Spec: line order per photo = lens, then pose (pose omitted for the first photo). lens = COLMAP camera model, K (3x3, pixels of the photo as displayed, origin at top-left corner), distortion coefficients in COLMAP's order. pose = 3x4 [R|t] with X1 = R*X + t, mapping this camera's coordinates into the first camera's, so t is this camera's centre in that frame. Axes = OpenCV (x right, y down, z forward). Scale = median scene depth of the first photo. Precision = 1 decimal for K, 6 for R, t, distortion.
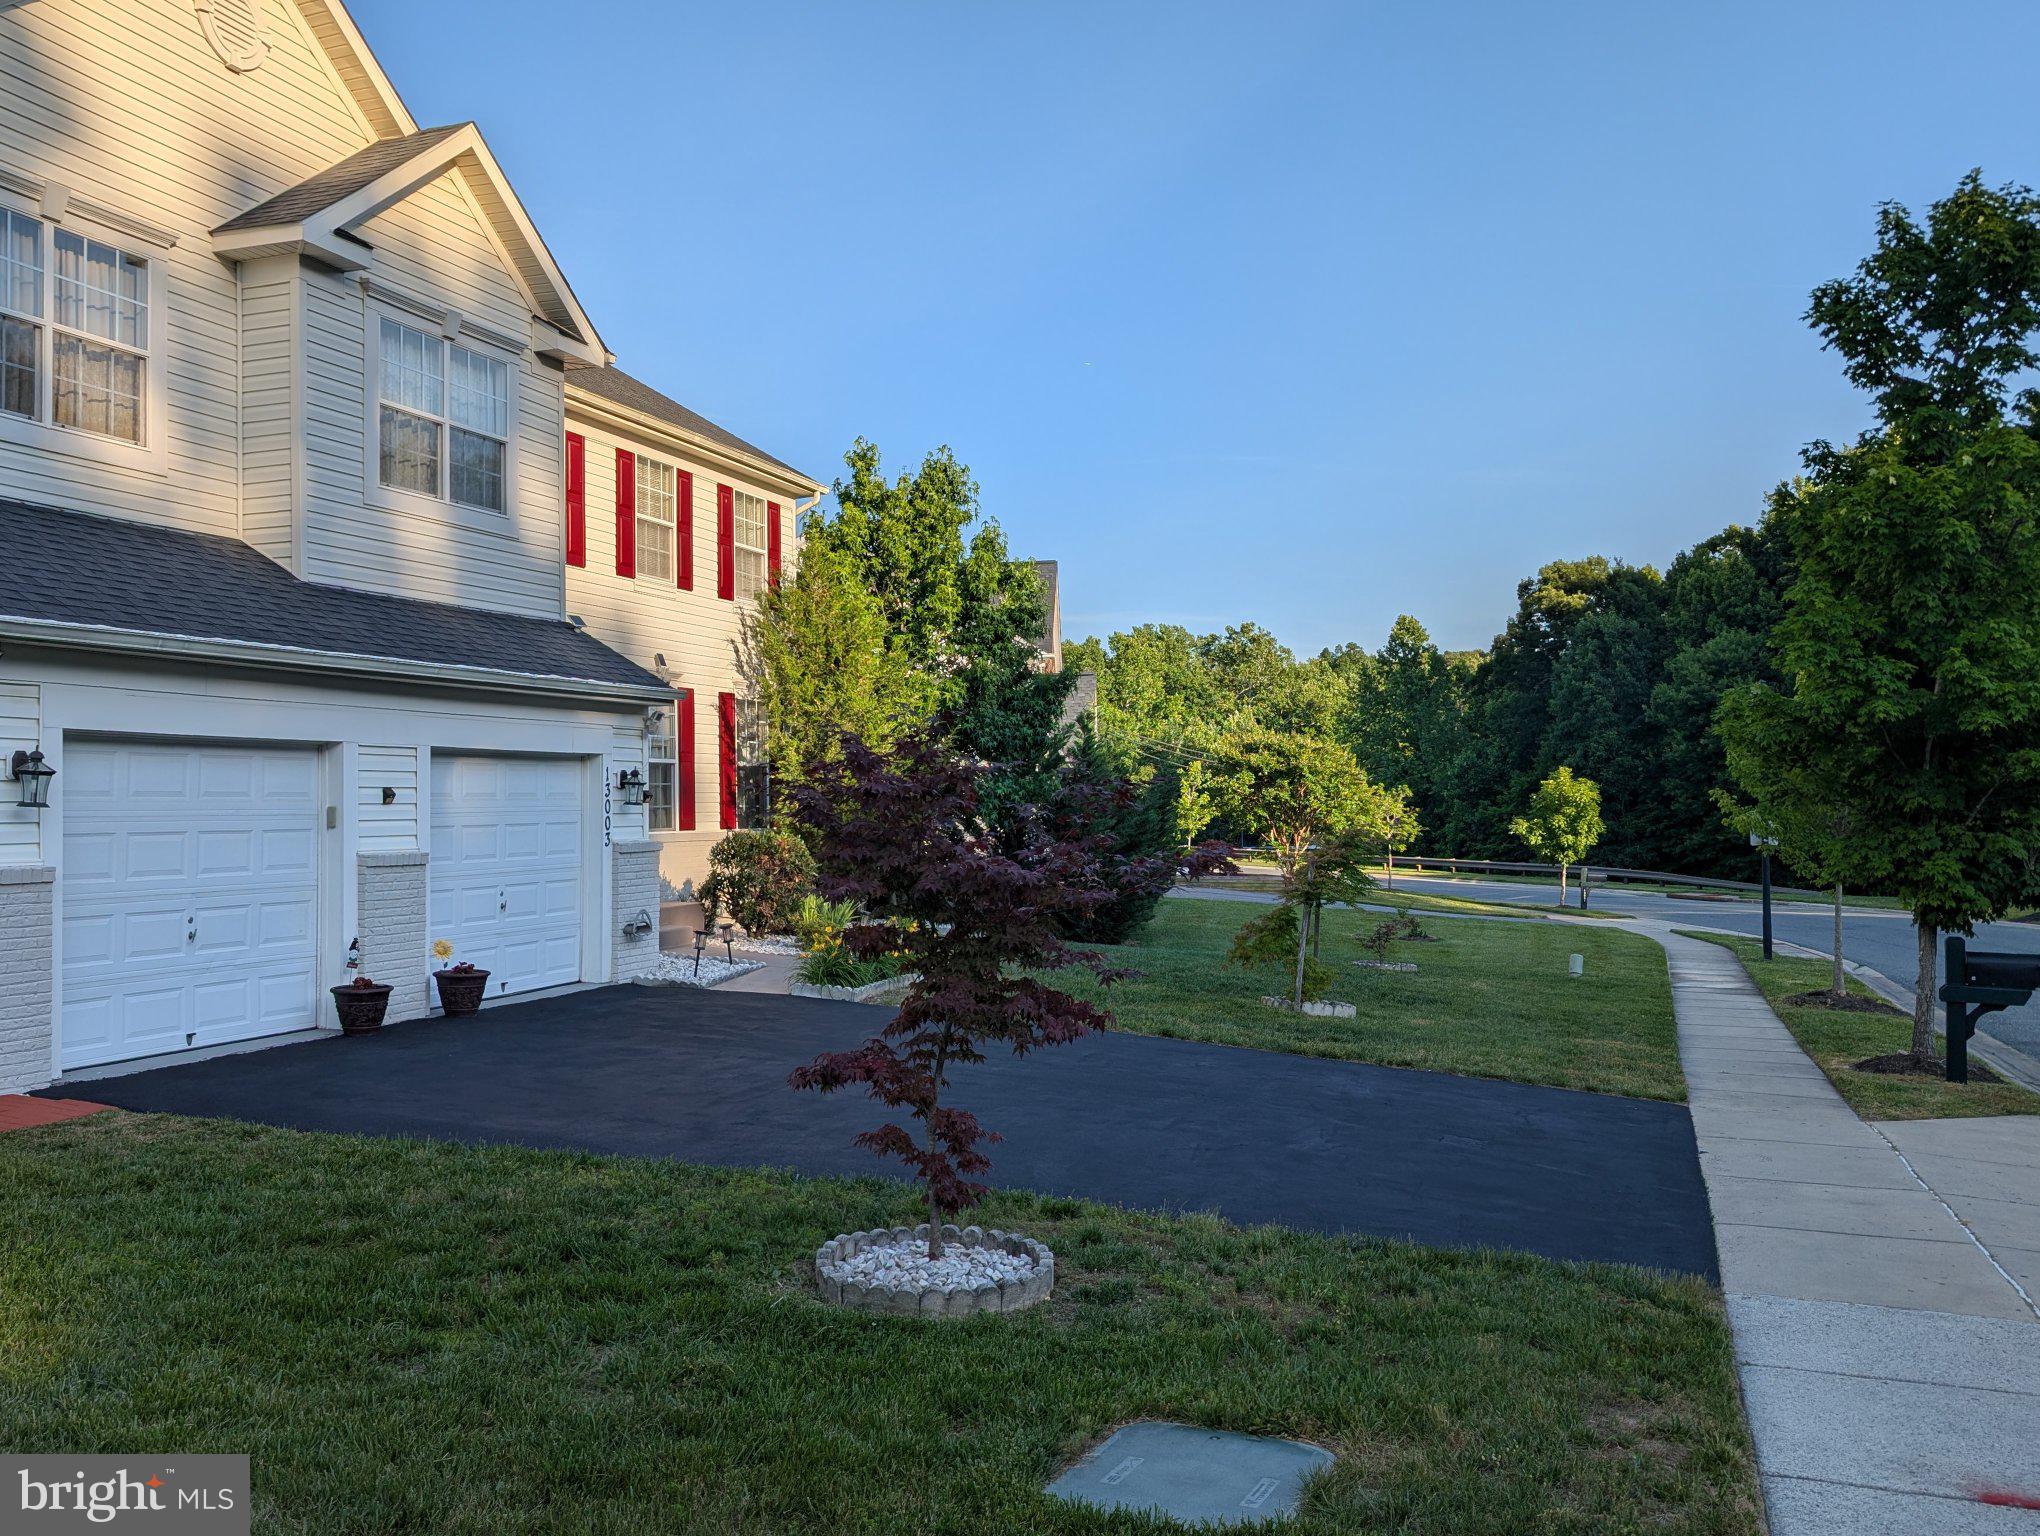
lens RADIAL K [[1715.1, 0, 999.2], [0, 1715.1, 770.7], [0, 0, 1]] dist [0.056736, -0.071847]
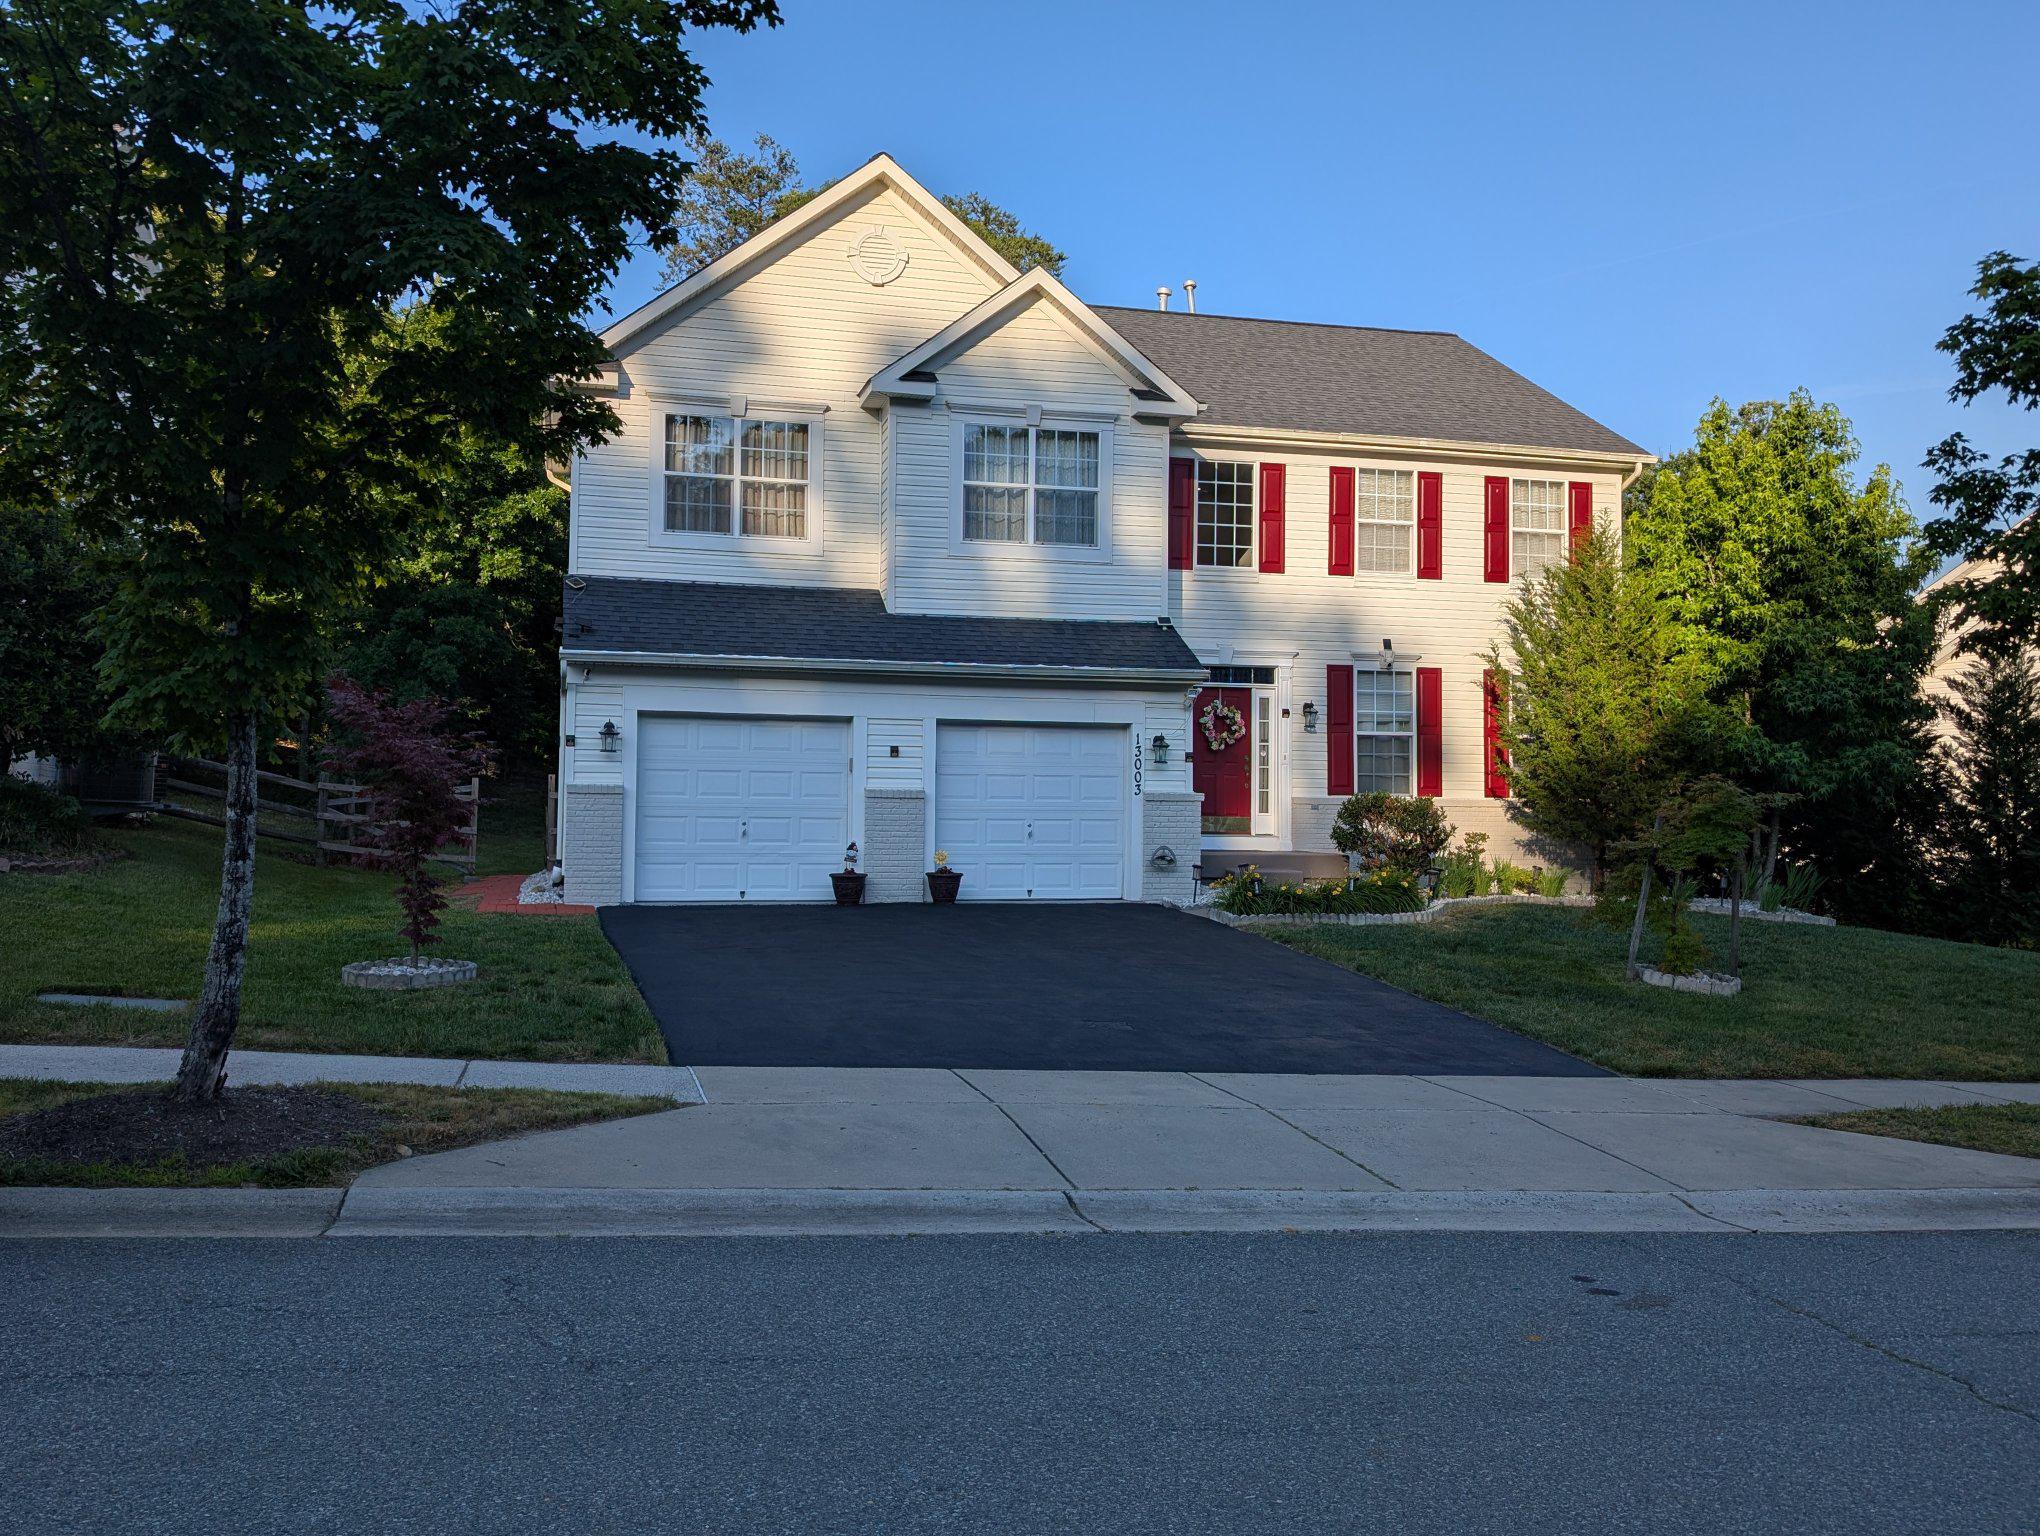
lens RADIAL K [[1715.1, 0, 1018.8], [0, 1715.1, 768.3], [0, 0, 1]] dist [0.056736, -0.071847]
pose [[0.571005, -0.009652, -0.820890, 0.873794], [0.002312, 0.999946, -0.010149, 0.041620], [0.820943, 0.003898, 0.570996, 0.224709]]
